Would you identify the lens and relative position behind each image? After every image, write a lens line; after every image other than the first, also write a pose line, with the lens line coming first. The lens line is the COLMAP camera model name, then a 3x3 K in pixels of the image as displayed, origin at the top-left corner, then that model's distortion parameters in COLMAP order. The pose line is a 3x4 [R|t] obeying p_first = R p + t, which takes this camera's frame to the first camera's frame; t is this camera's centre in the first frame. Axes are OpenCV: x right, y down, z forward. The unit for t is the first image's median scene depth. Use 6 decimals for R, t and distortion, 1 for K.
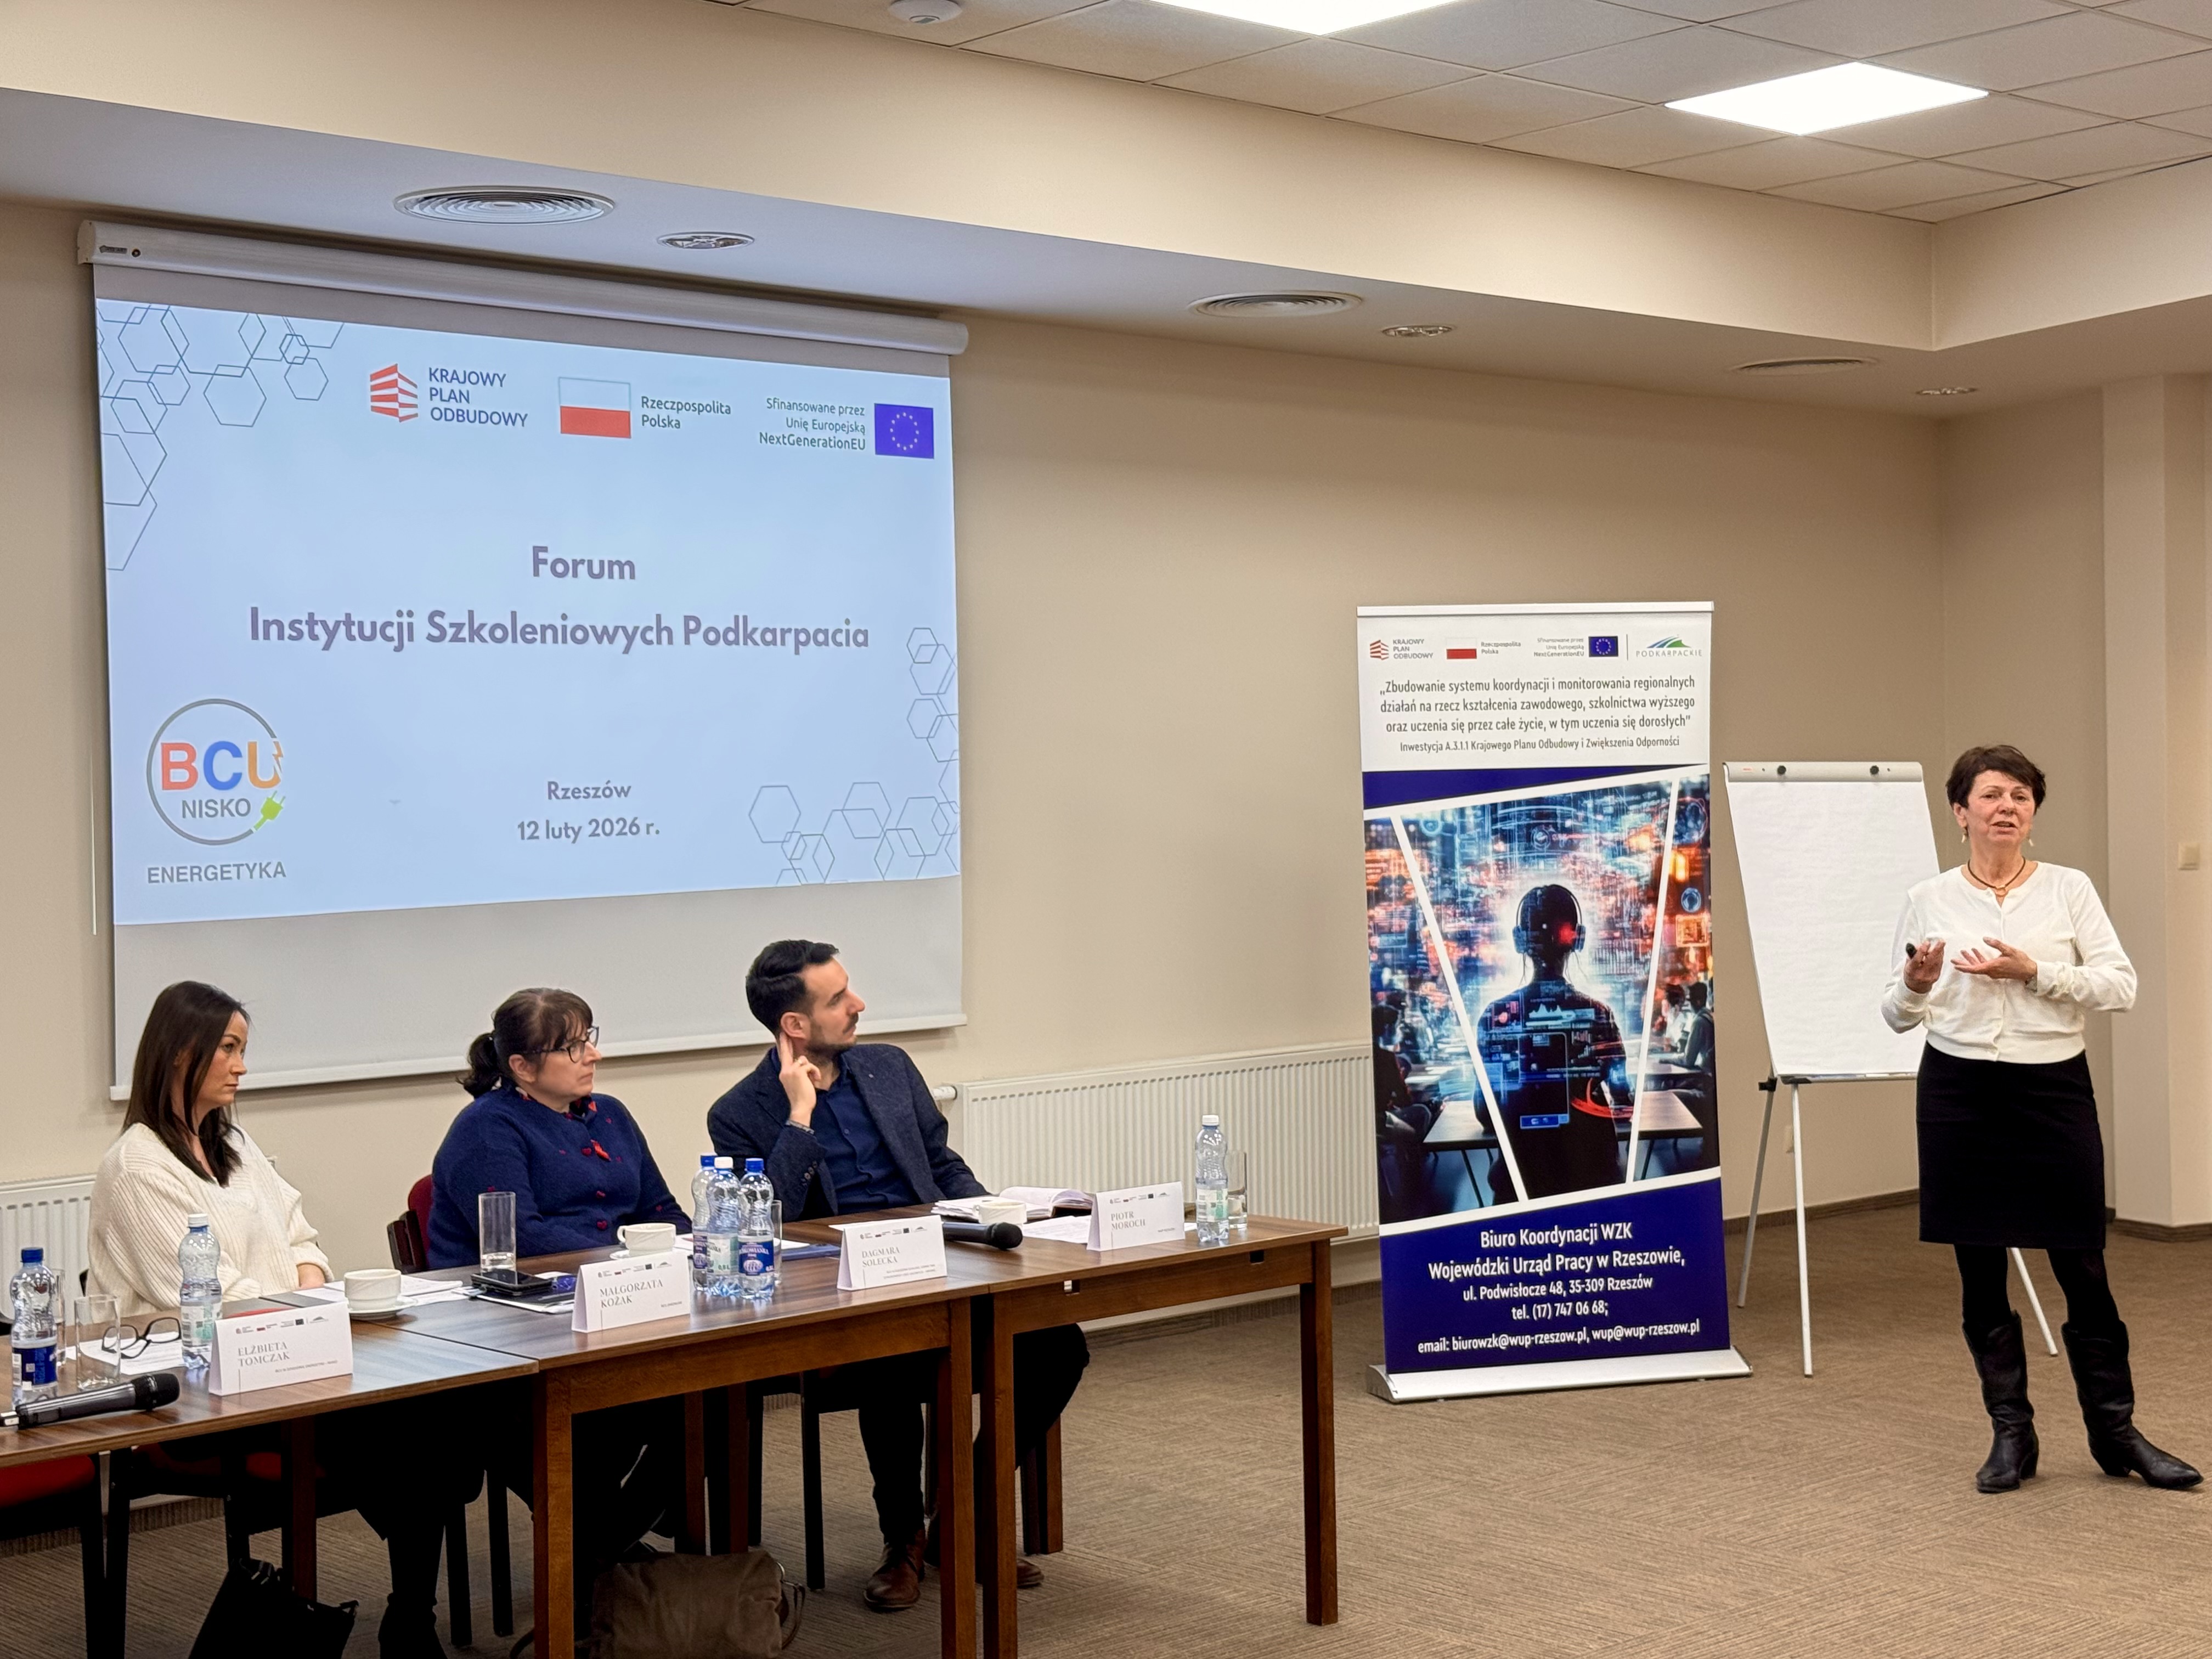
lens RADIAL K [[3147.9, 0, 1106.2], [0, 3147.9, 842.5], [0, 0, 1]] dist [0.095317, 0.000000]
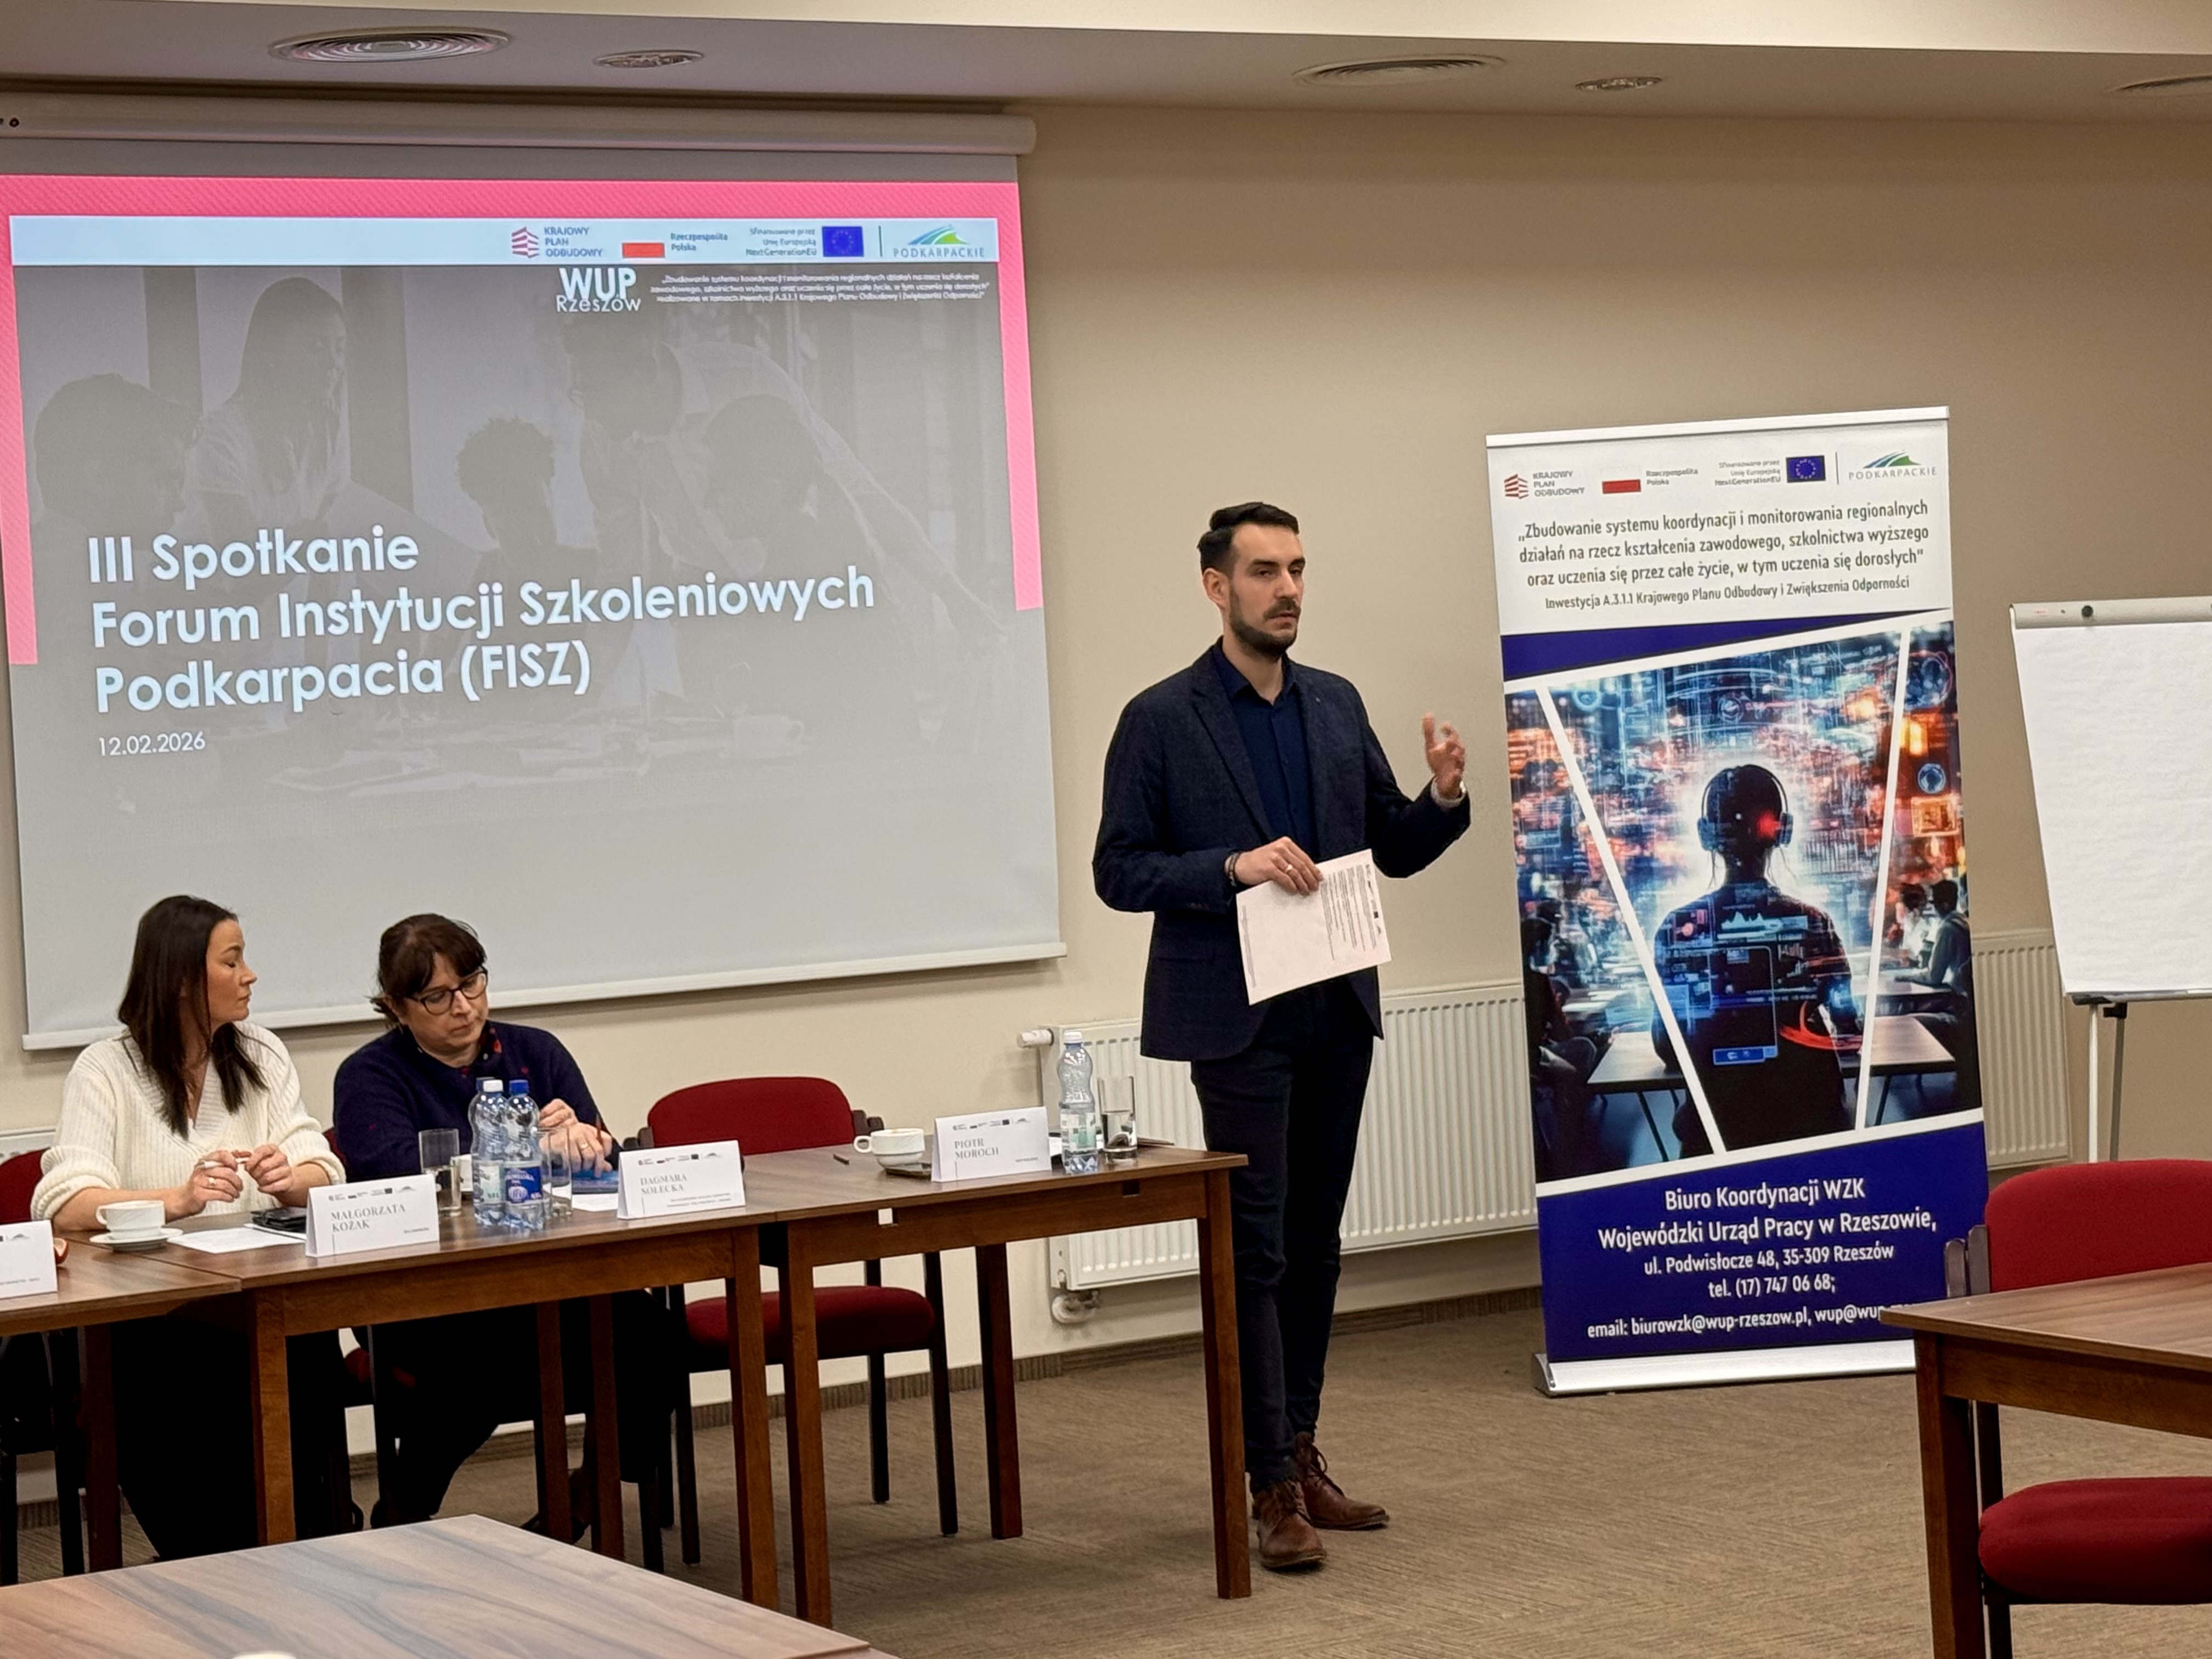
lens RADIAL K [[4668.3, 0, 1105.7], [0, 4668.3, 820.4], [0, 0, 1]] dist [0.079381, 0.000000]
pose [[0.978281, -0.030013, -0.205099, 0.227518], [0.033290, 0.999367, 0.012545, 0.007056], [0.204593, -0.019100, 0.978661, -0.215636]]
